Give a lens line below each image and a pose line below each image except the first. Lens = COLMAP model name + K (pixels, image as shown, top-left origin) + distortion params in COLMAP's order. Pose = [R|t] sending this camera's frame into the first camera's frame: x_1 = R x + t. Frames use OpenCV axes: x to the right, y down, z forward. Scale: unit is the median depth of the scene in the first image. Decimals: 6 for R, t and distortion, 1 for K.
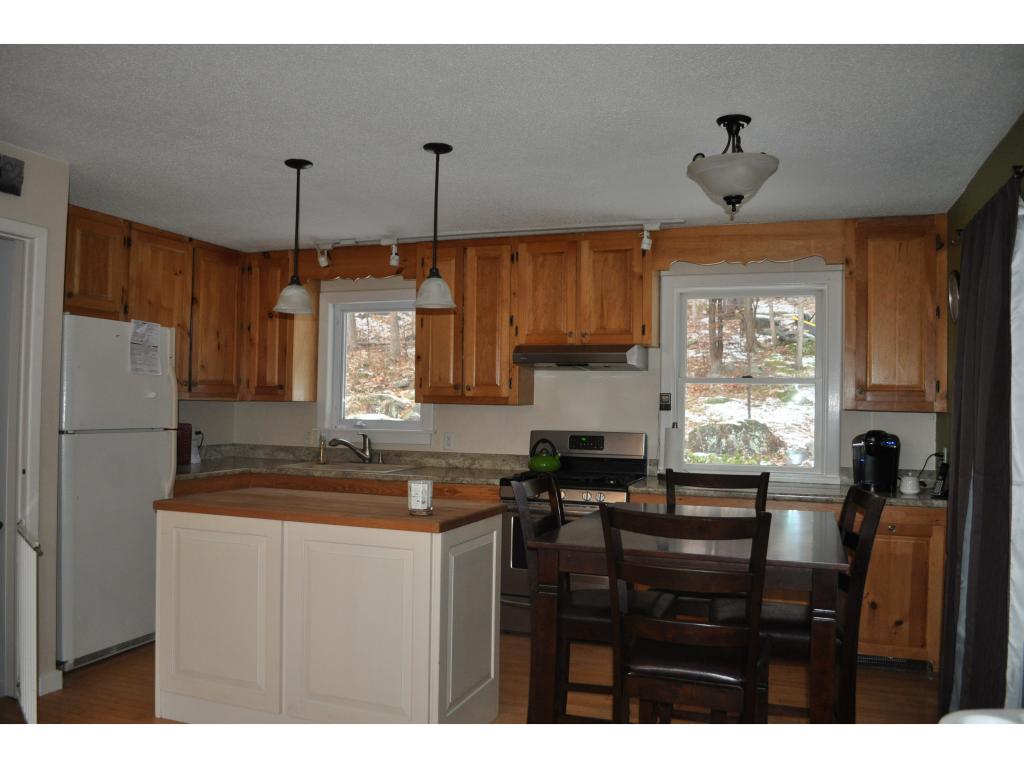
lens RADIAL K [[837.5, 0, 511.4], [0, 837.5, 385.3], [0, 0, 1]] dist [-0.008805, -0.000148]
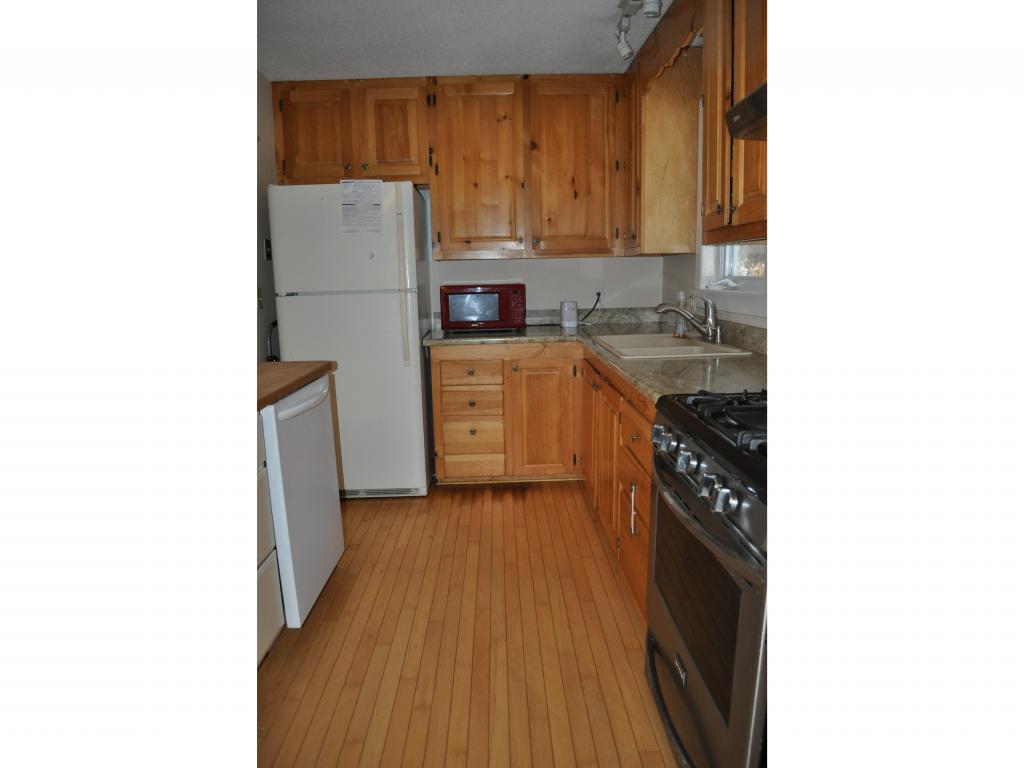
lens RADIAL K [[615.4, 0, 512.9], [0, 615.4, 380.5], [0, 0, 1]] dist [-0.065717, -0.000562]
pose [[0.348260, 0.136995, -0.927333, 0.257276], [0.050591, 0.985075, 0.164525, 0.038411], [0.936032, -0.104212, 0.336132, 0.746658]]
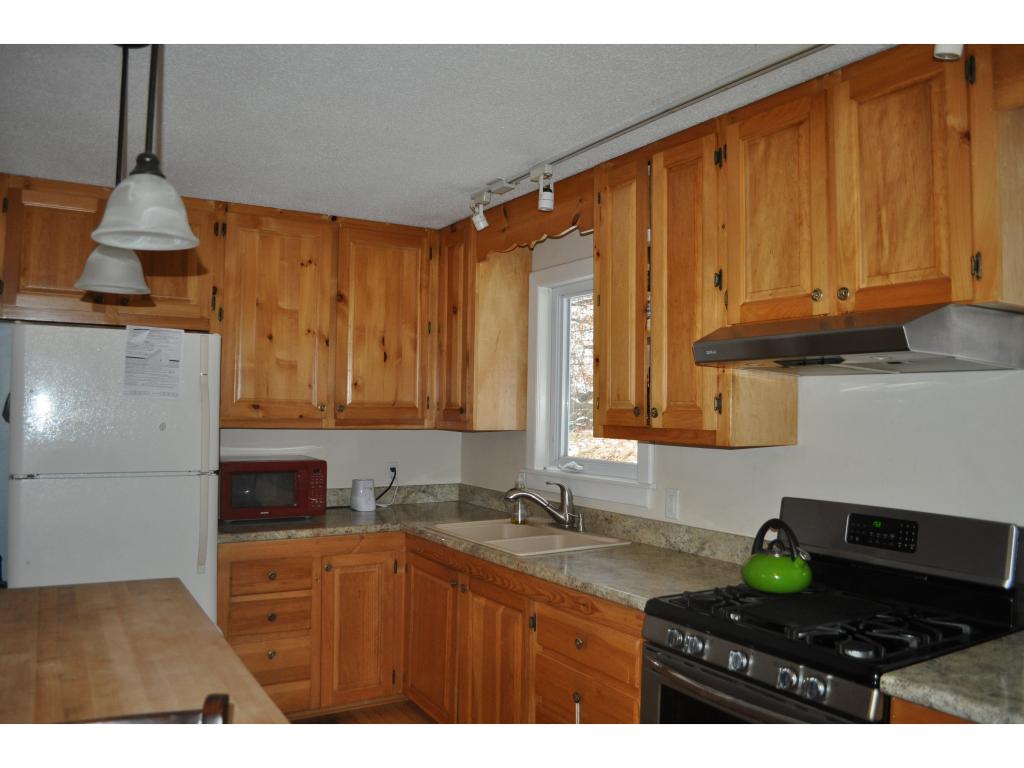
lens RADIAL K [[821.6, 0, 512.9], [0, 821.6, 385.5], [0, 0, 1]] dist [-0.054567, 0.007674]
pose [[0.770556, -0.022031, -0.636991, 0.217327], [0.012838, 0.999736, -0.019047, -0.005436], [0.637243, 0.006499, 0.770636, 0.536843]]
